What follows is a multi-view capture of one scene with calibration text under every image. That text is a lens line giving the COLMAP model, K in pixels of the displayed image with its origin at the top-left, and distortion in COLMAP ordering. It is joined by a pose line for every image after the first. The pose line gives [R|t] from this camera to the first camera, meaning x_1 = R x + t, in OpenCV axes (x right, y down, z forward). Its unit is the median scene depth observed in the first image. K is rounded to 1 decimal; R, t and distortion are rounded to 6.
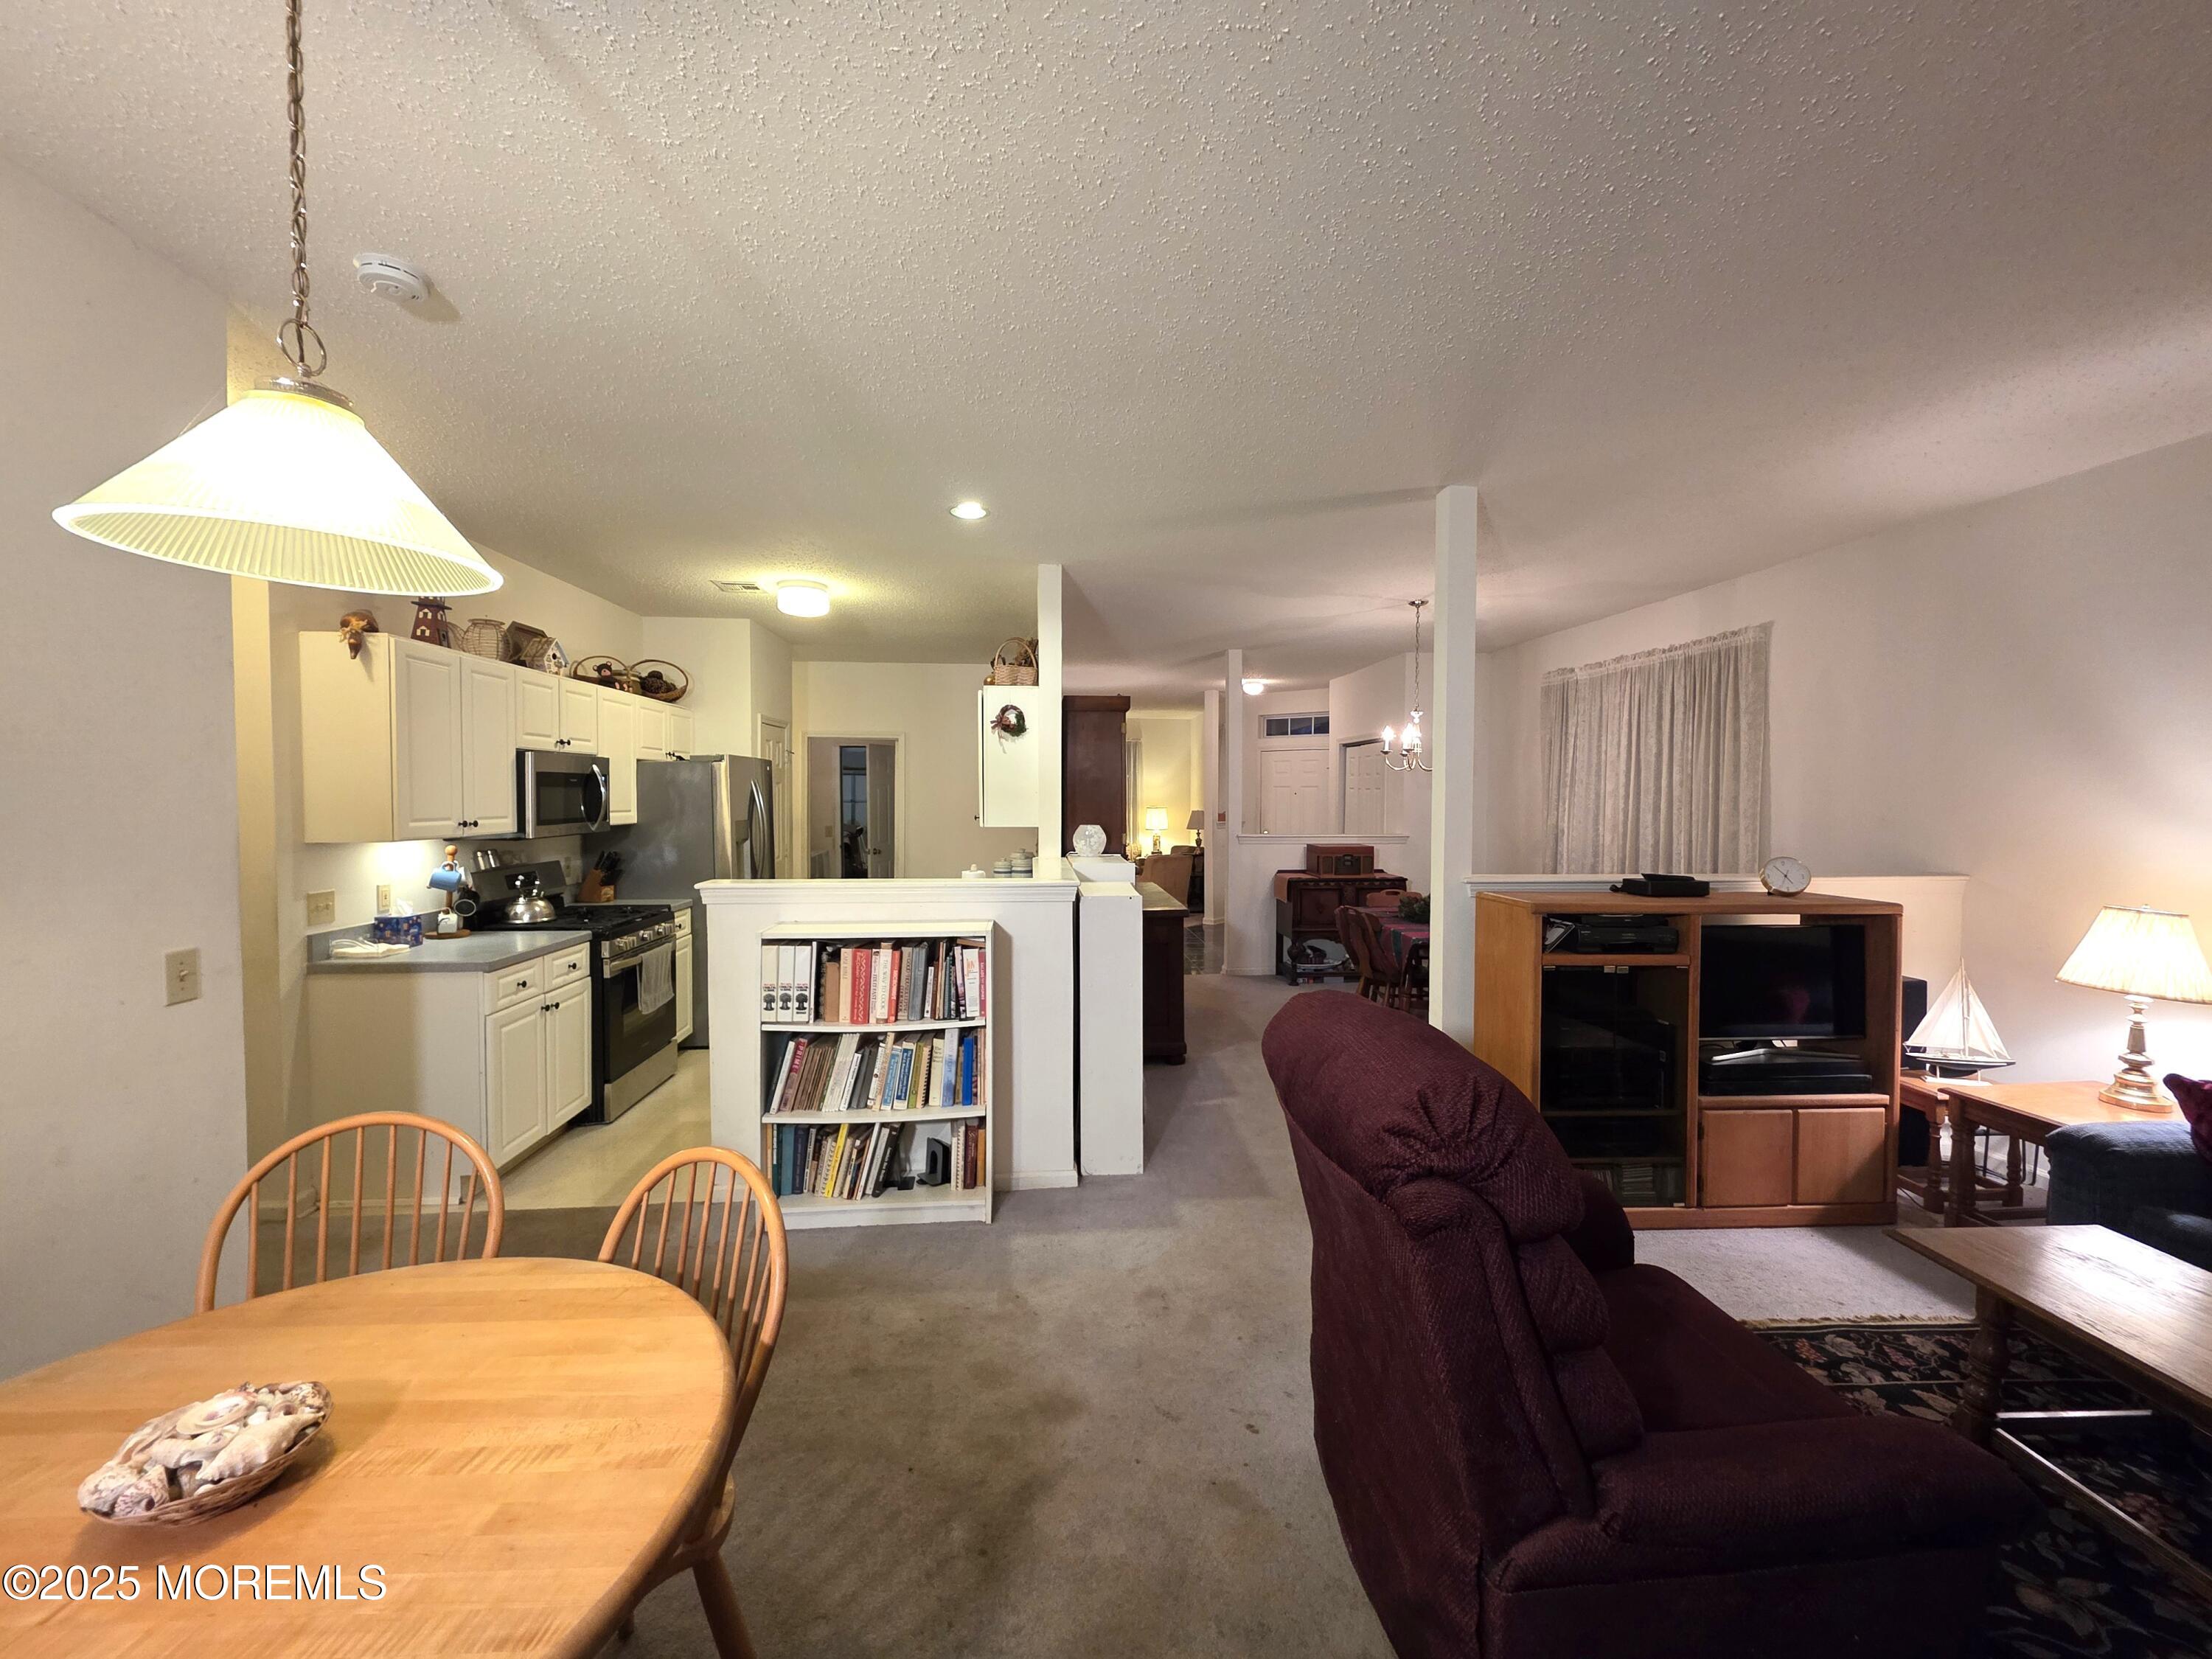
lens RADIAL K [[904.4, 0, 1109.3], [0, 904.4, 832.4], [0, 0, 1]] dist [0.000232, -0.000998]
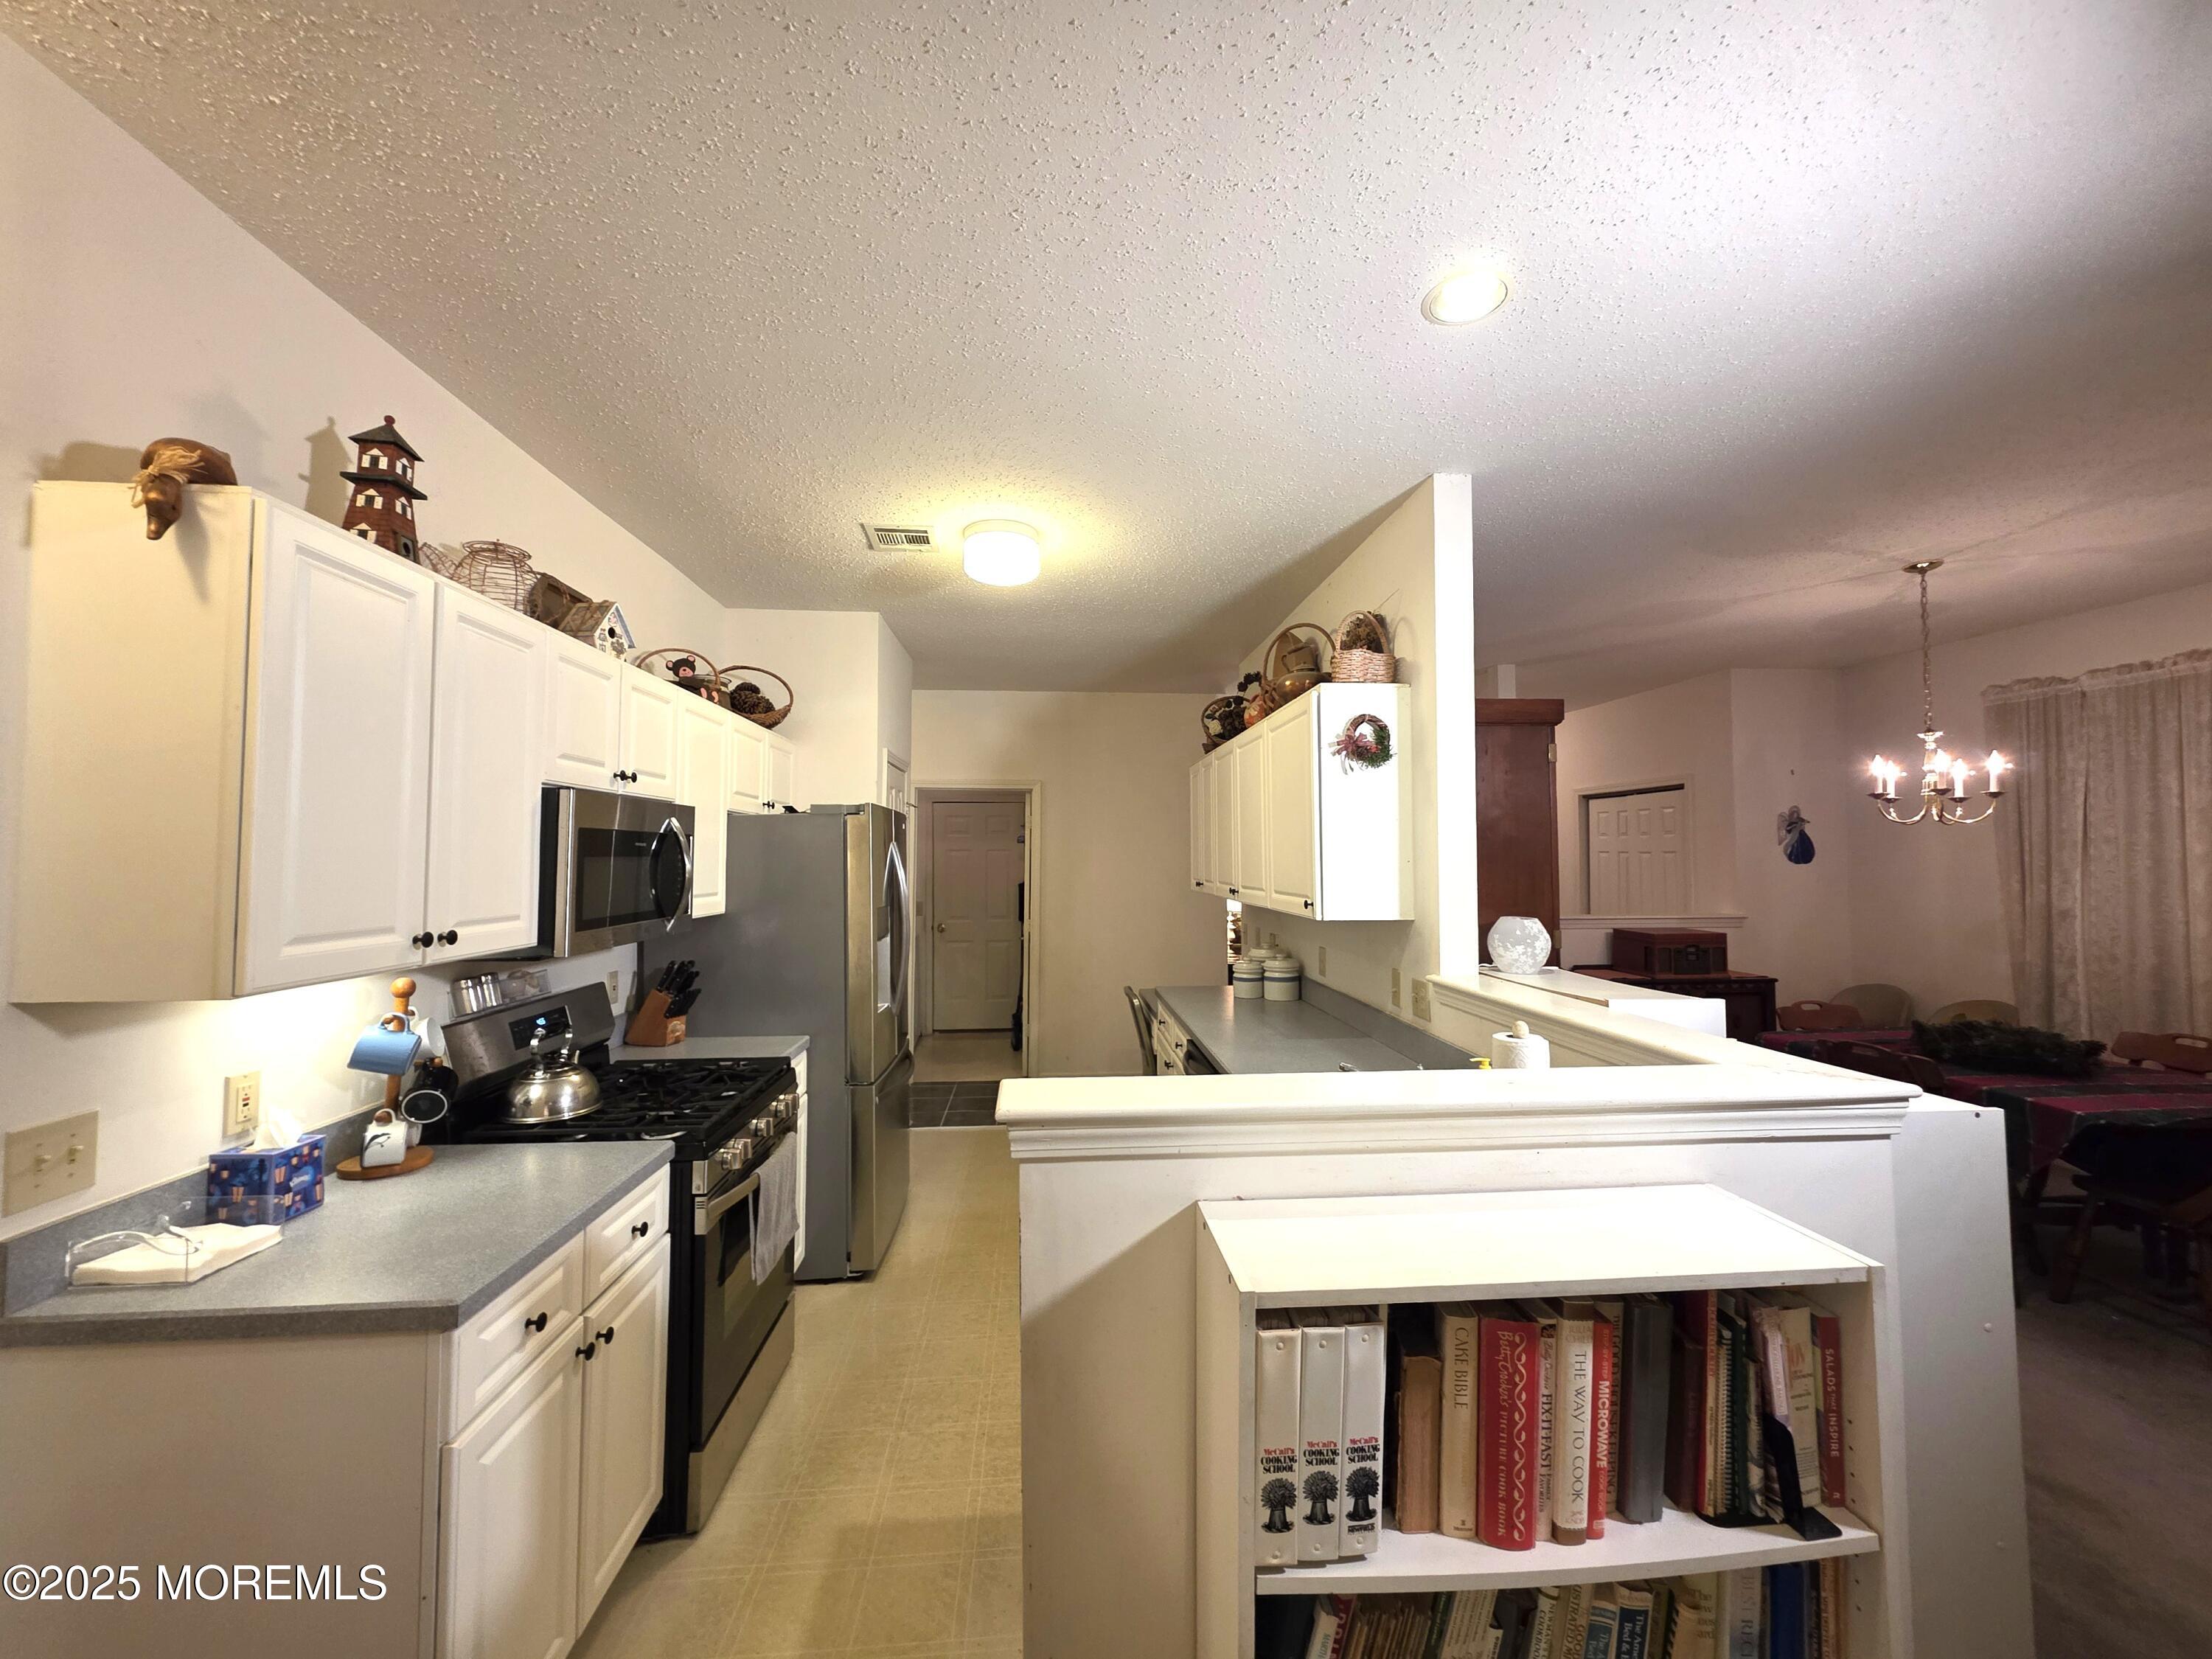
lens RADIAL K [[904.4, 0, 1105.0], [0, 904.4, 825.5], [0, 0, 1]] dist [0.000232, -0.000998]
pose [[0.999906, -0.005297, -0.012618, -0.322306], [0.004296, 0.996935, -0.078116, -0.026127], [0.012993, 0.078055, 0.996864, 0.482113]]
